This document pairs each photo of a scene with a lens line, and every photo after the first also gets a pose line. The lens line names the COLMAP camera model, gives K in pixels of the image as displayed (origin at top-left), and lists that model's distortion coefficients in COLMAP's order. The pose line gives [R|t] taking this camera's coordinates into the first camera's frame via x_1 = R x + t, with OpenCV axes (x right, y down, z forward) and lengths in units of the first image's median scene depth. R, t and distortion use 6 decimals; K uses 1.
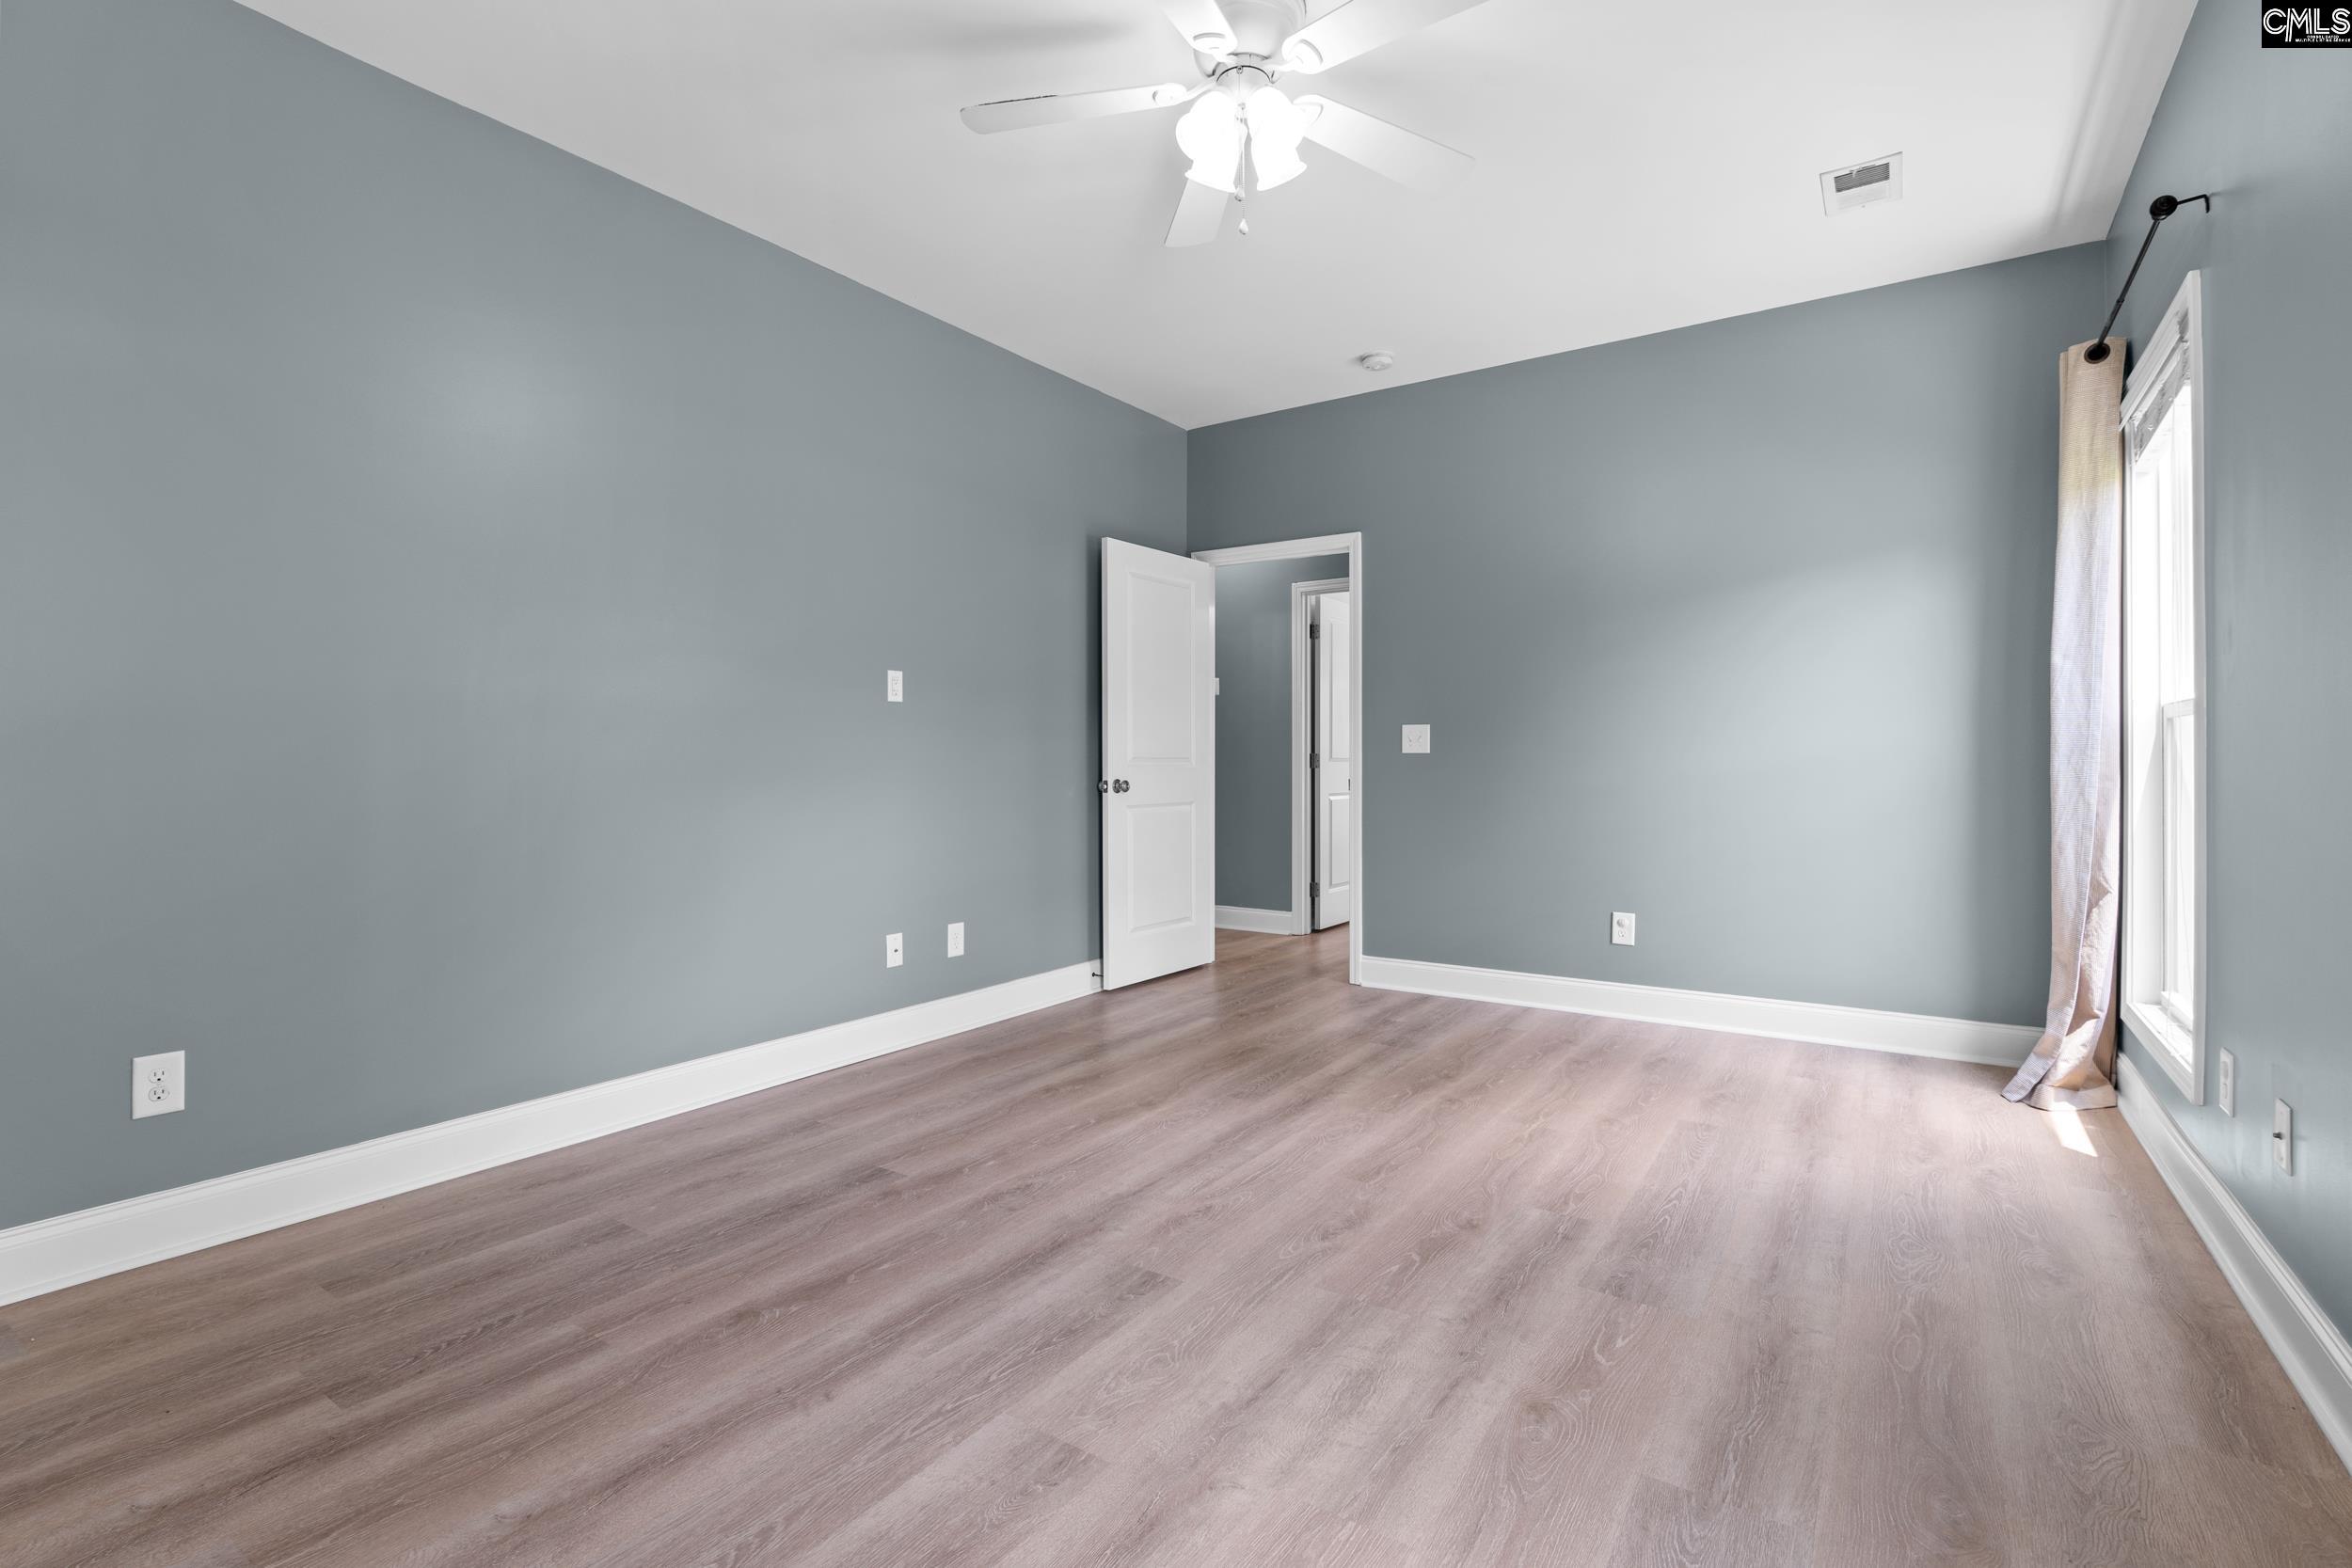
lens RADIAL K [[1079.8, 0, 1173.6], [0, 1079.8, 774.3], [0, 0, 1]] dist [-0.000212, -0.000117]
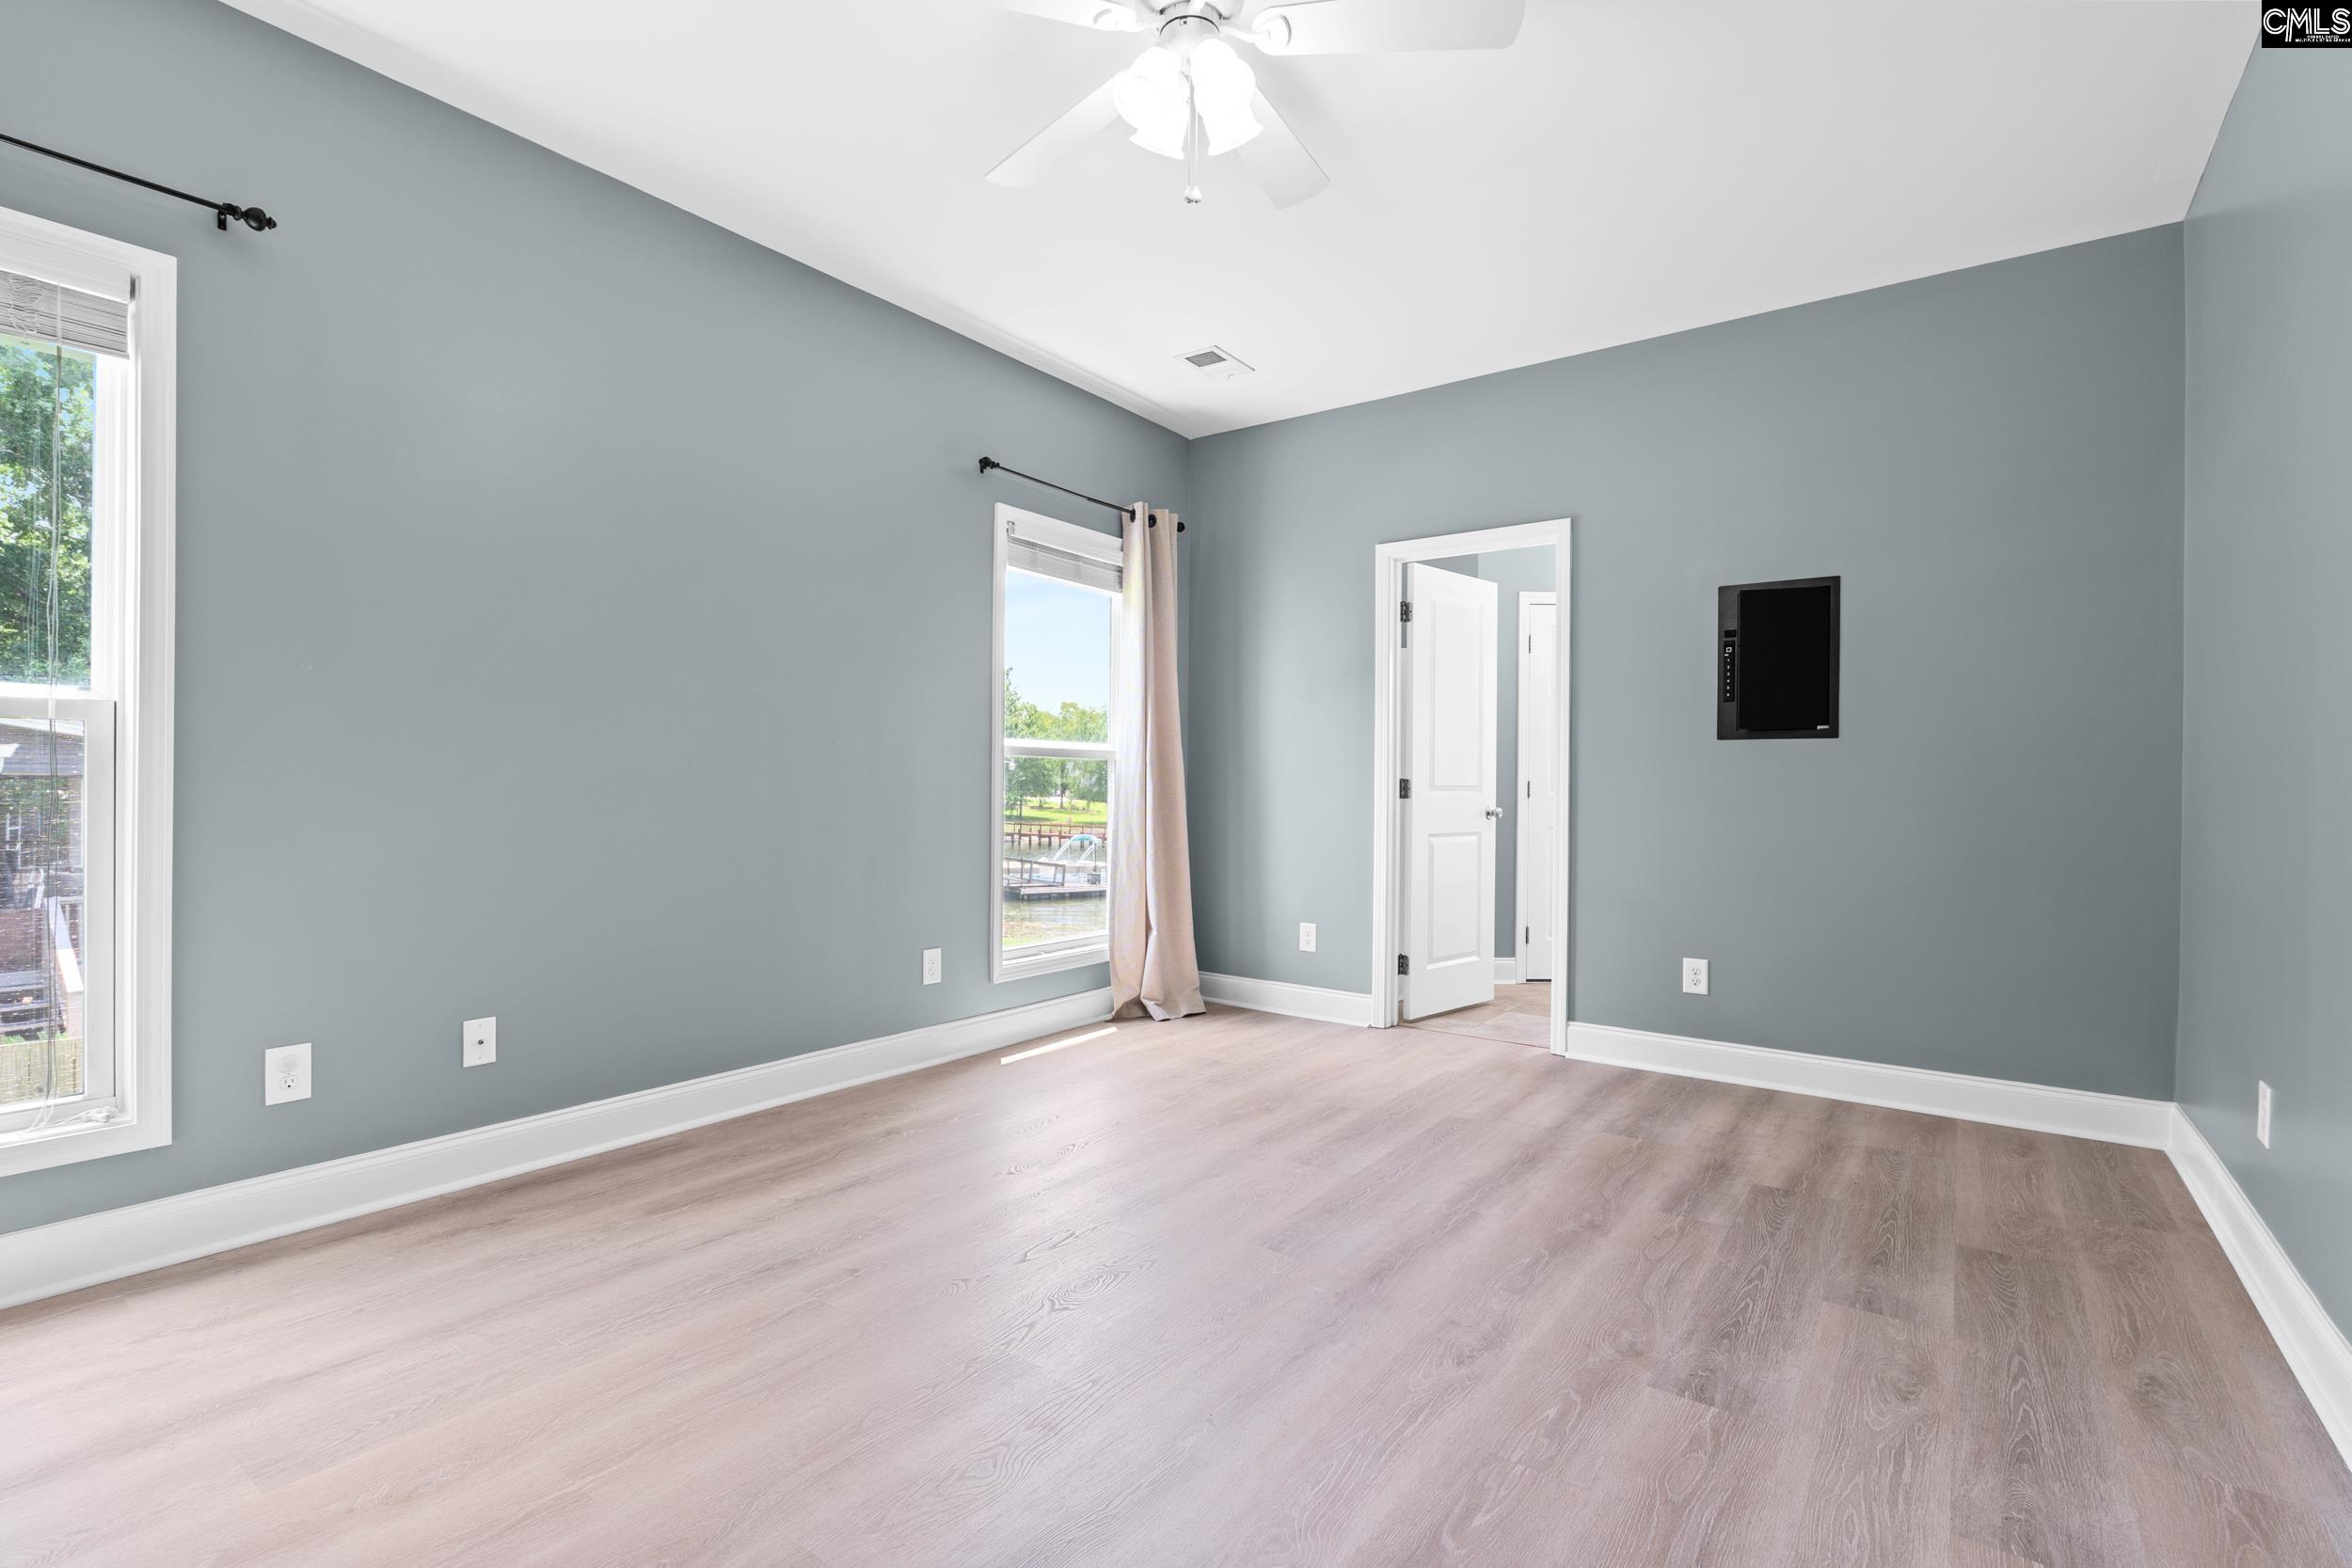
lens RADIAL K [[1079.8, 0, 1177.5], [0, 1079.8, 782.8], [0, 0, 1]] dist [-0.000212, -0.000117]
pose [[-0.999230, -0.007826, 0.038454, 0.039257], [-0.007427, 0.999917, 0.010499, -0.025547], [-0.038533, 0.010205, -0.999205, 2.016652]]
